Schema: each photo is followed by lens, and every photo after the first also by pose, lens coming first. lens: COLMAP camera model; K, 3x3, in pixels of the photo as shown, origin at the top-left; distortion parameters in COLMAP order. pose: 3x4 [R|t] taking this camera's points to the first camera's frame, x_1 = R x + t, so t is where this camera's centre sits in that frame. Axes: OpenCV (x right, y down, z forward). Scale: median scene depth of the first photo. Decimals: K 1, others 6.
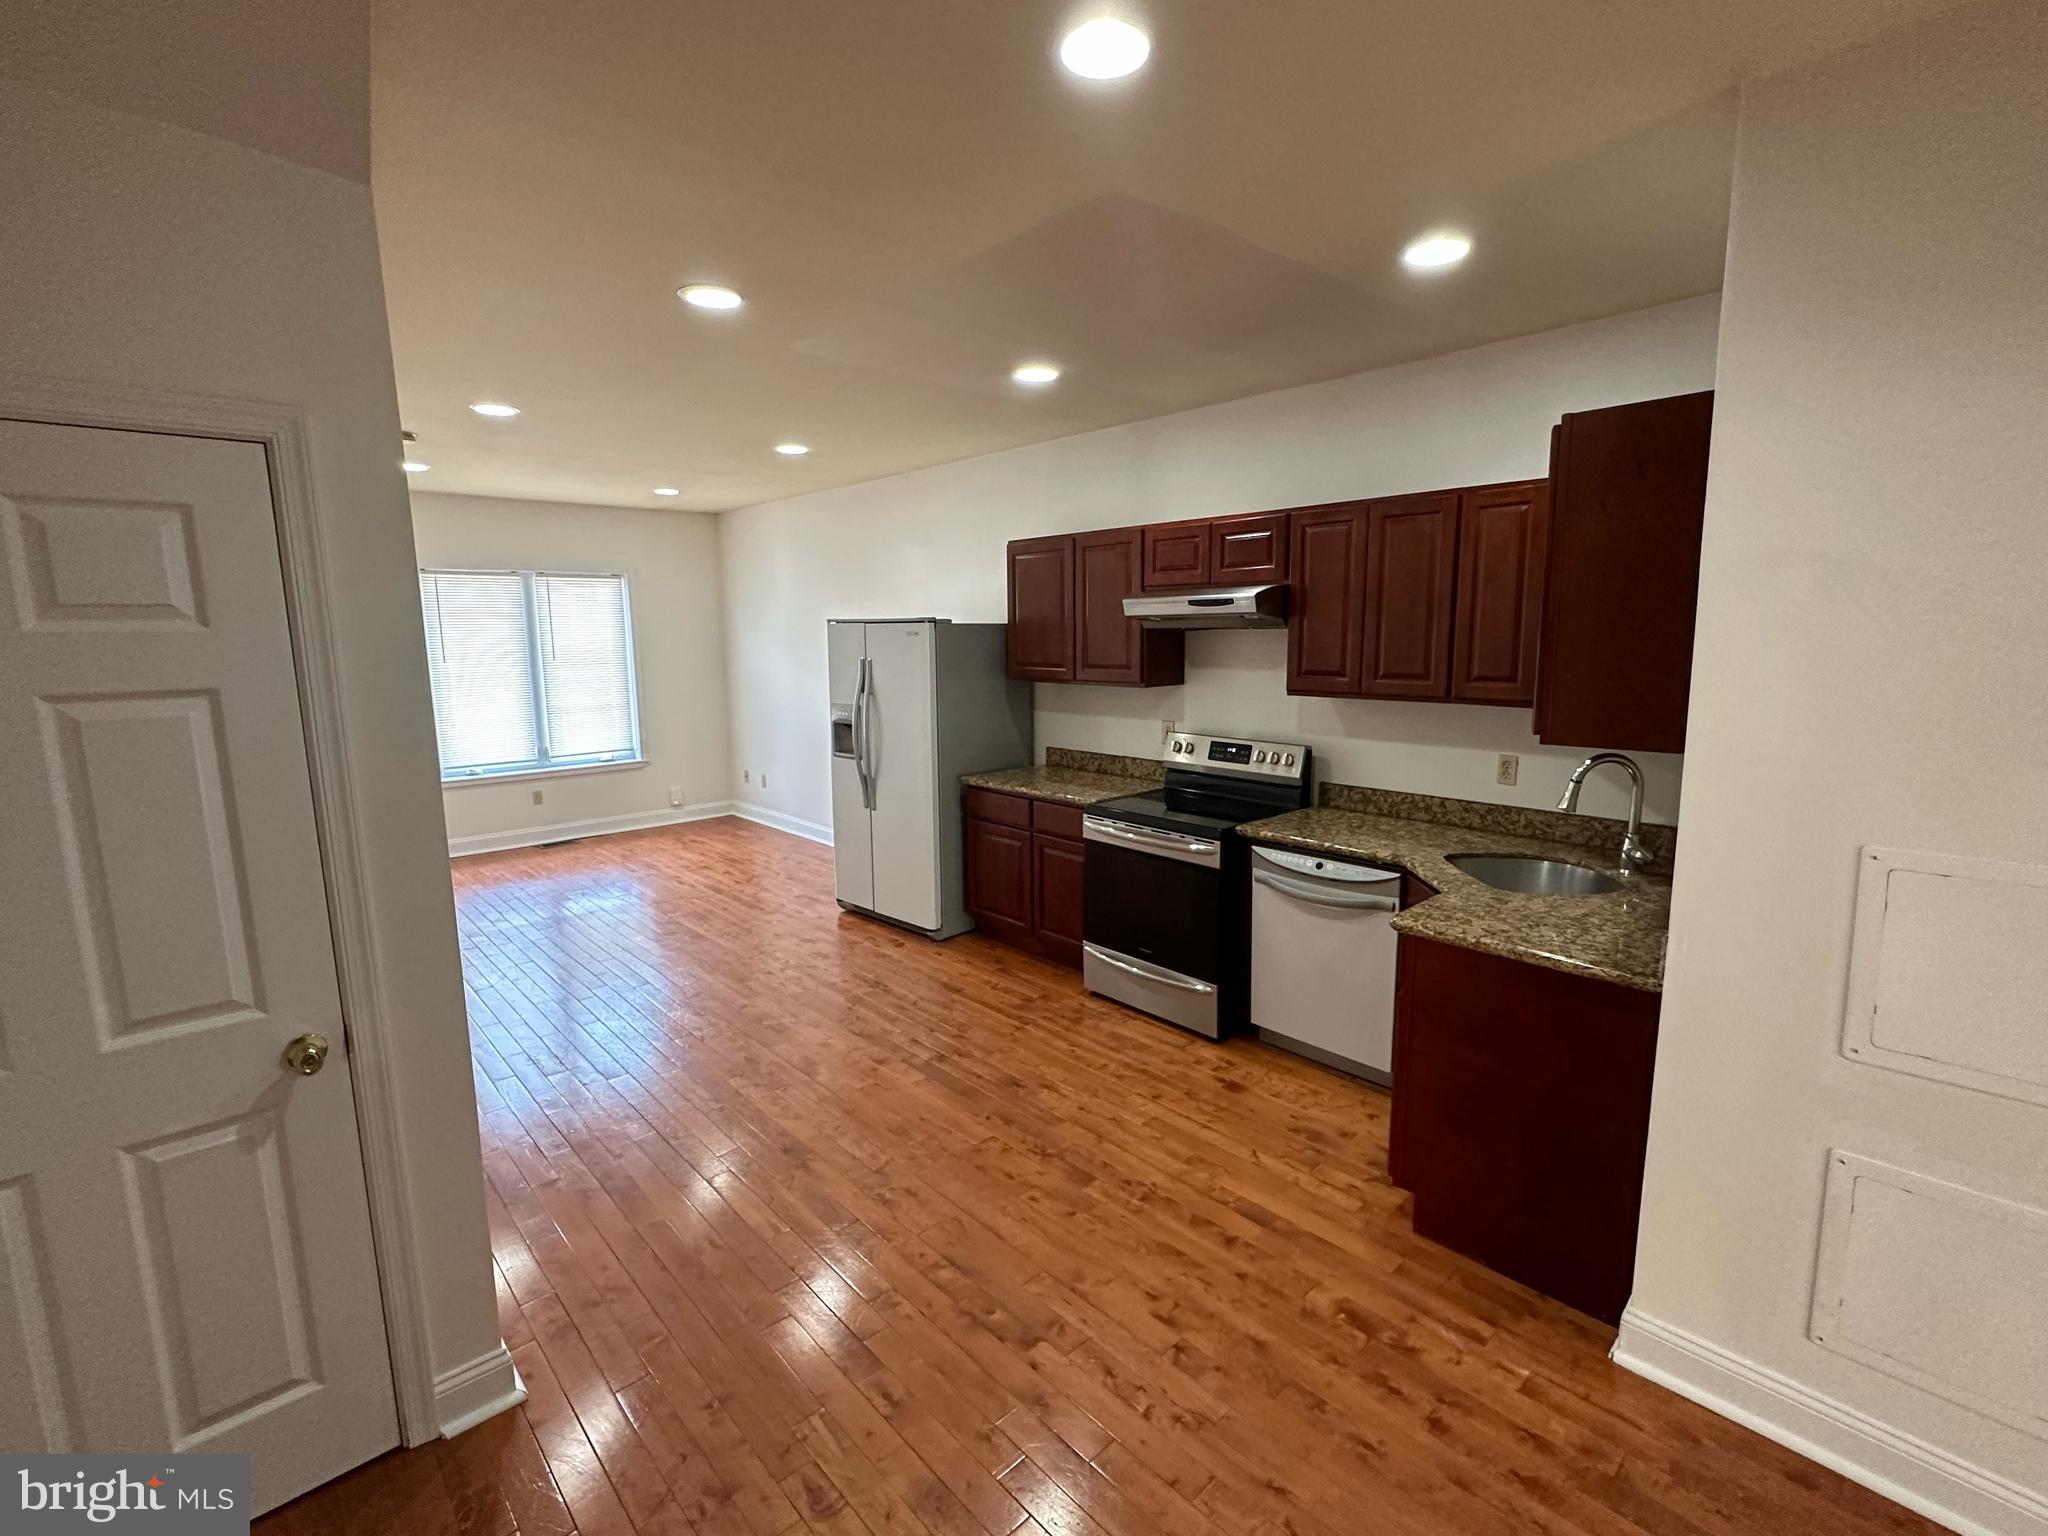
lens RADIAL K [[921.2, 0, 1026.9], [0, 921.2, 768.5], [0, 0, 1]] dist [-0.002909, 0.001104]
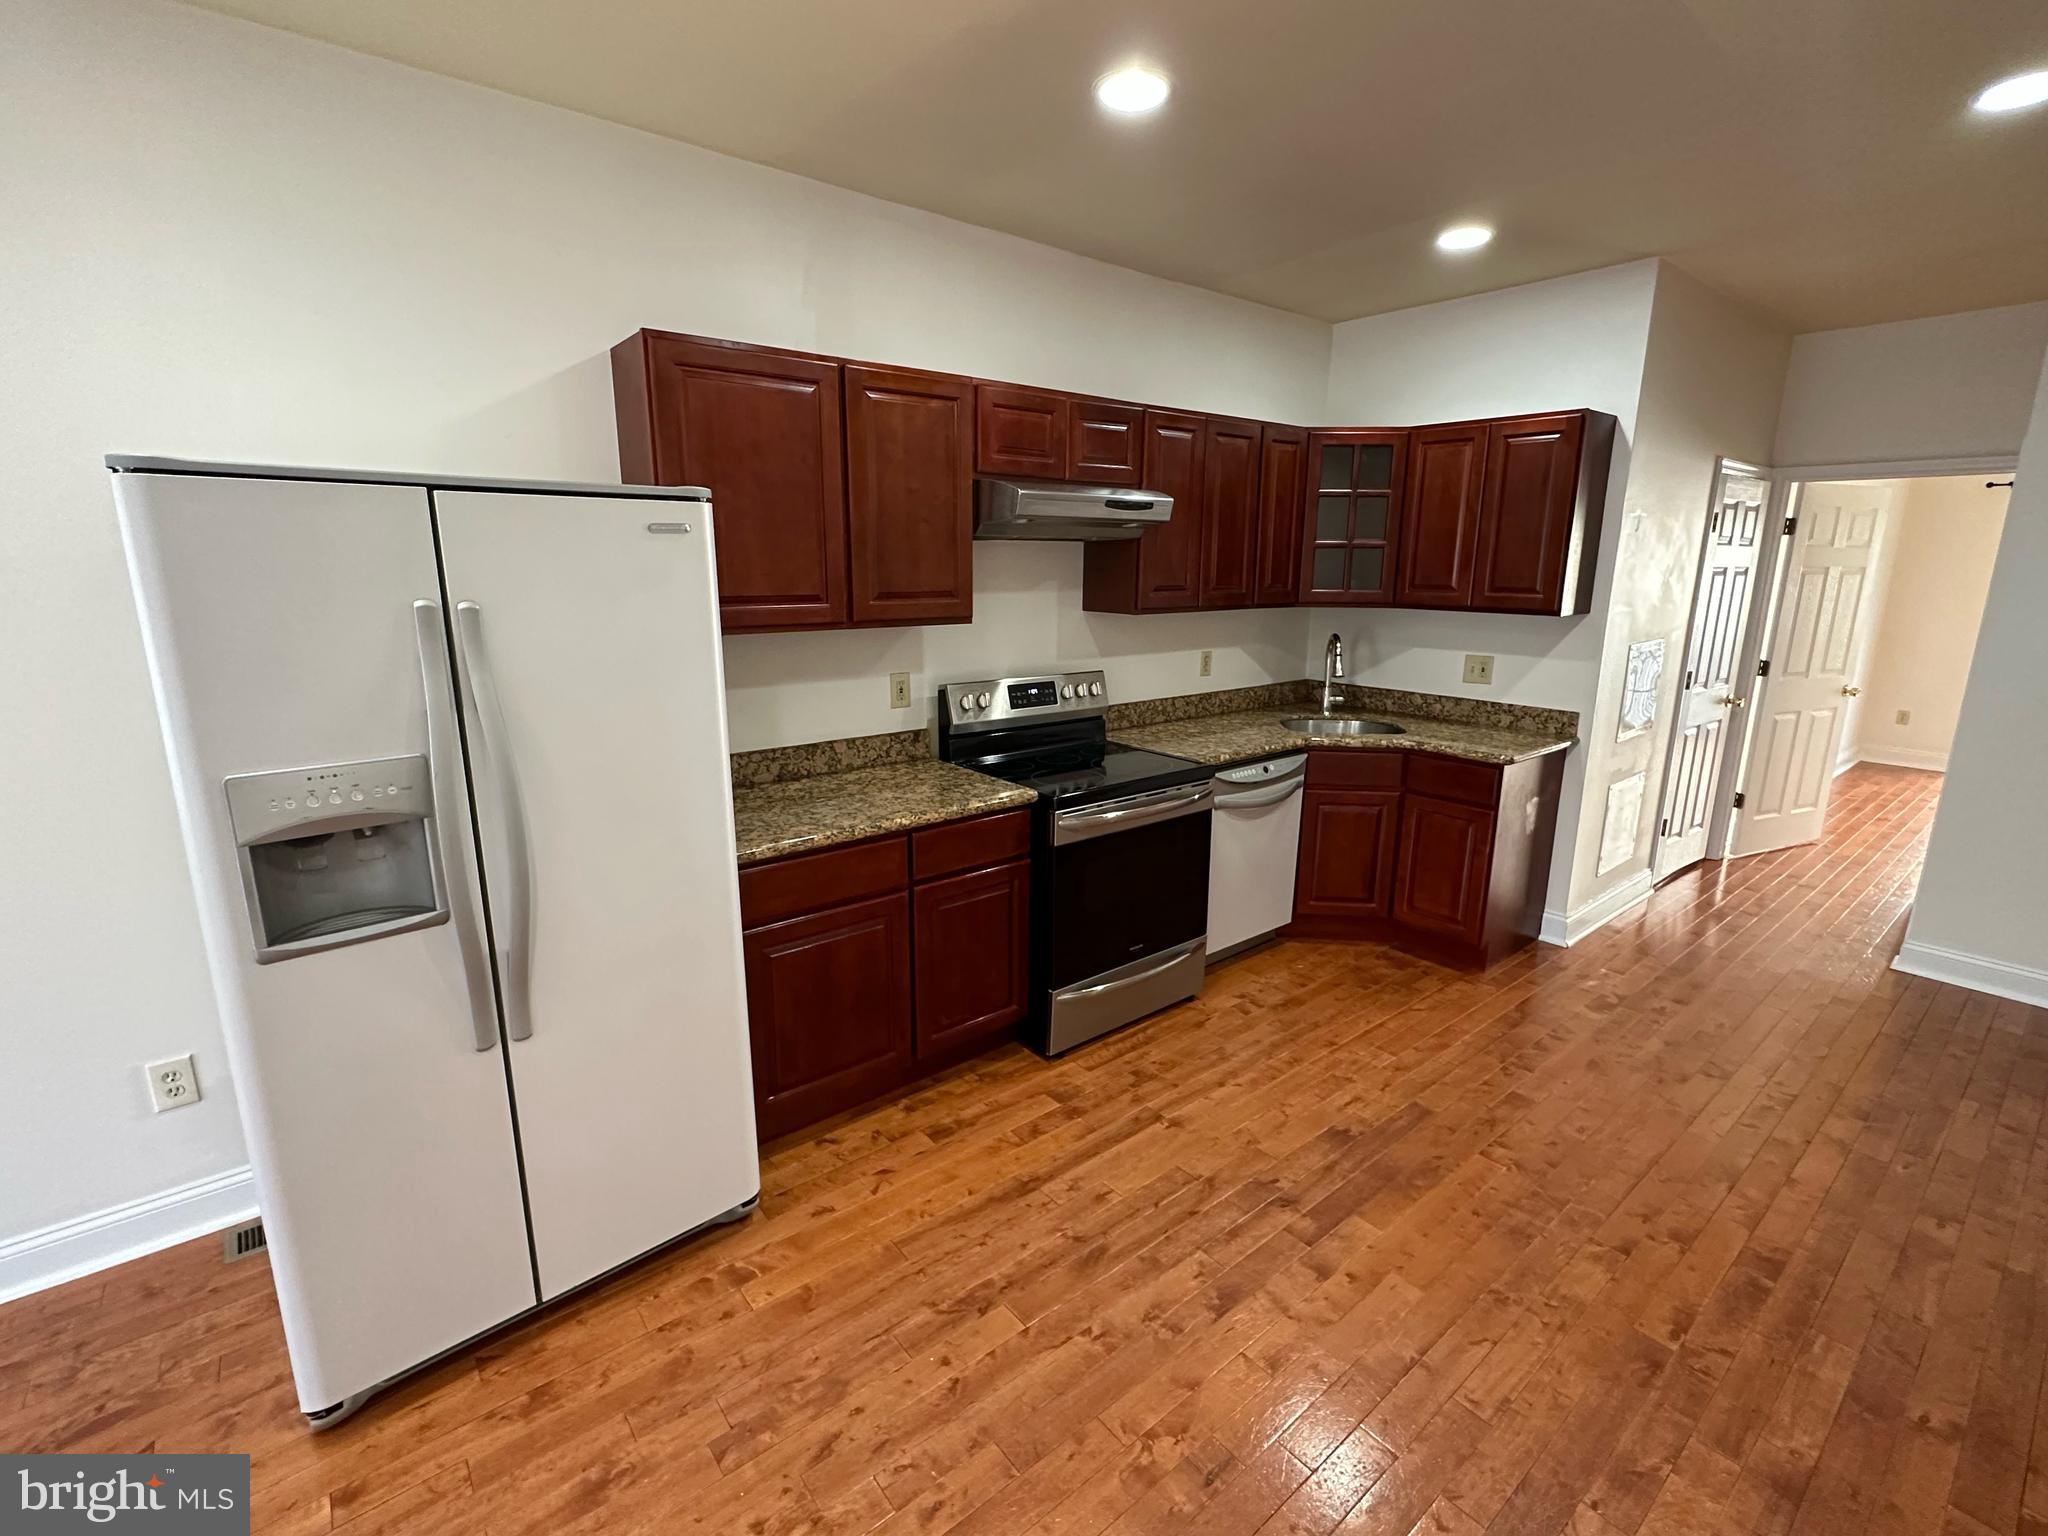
lens RADIAL K [[921.2, 0, 1022.8], [0, 921.2, 769.5], [0, 0, 1]] dist [-0.002909, 0.001104]
pose [[0.057637, -0.213321, 0.975281, -0.748317], [0.145067, 0.968326, 0.203226, -0.153572], [-0.987742, 0.129768, 0.086757, 1.216735]]
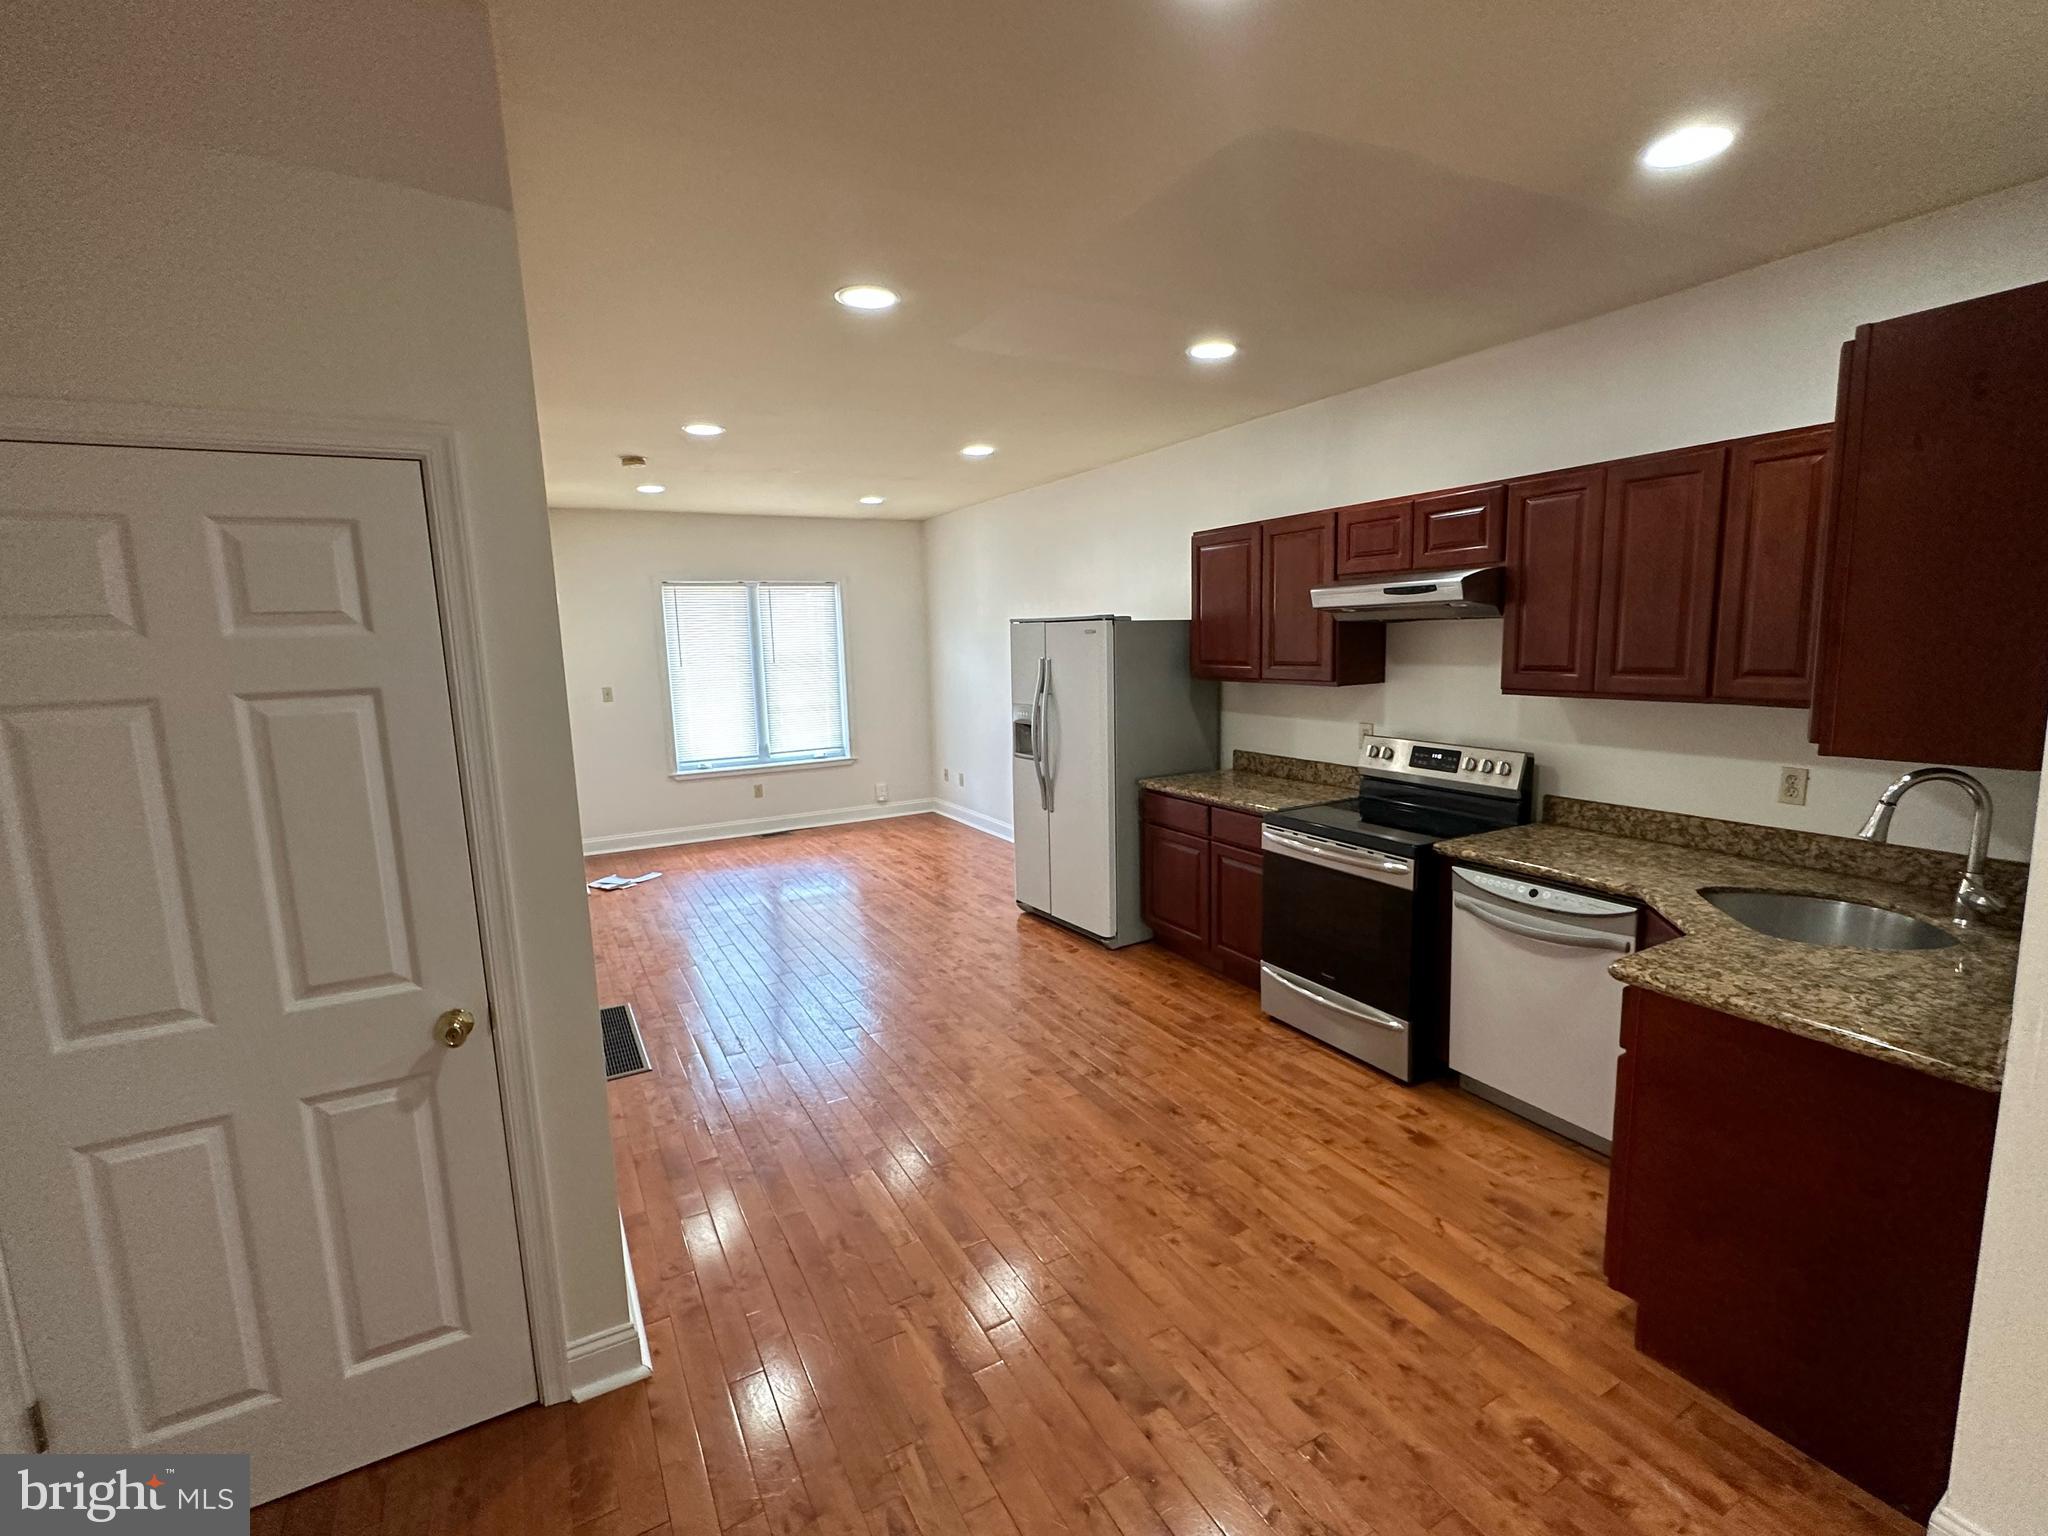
lens RADIAL K [[921.2, 0, 1025.2], [0, 921.2, 766.9], [0, 0, 1]] dist [-0.002909, 0.001104]
pose [[0.971563, 0.017345, -0.236143, 0.059971], [-0.018014, 0.999838, -0.000676, -0.002807], [0.236093, 0.004911, 0.971718, 0.057812]]
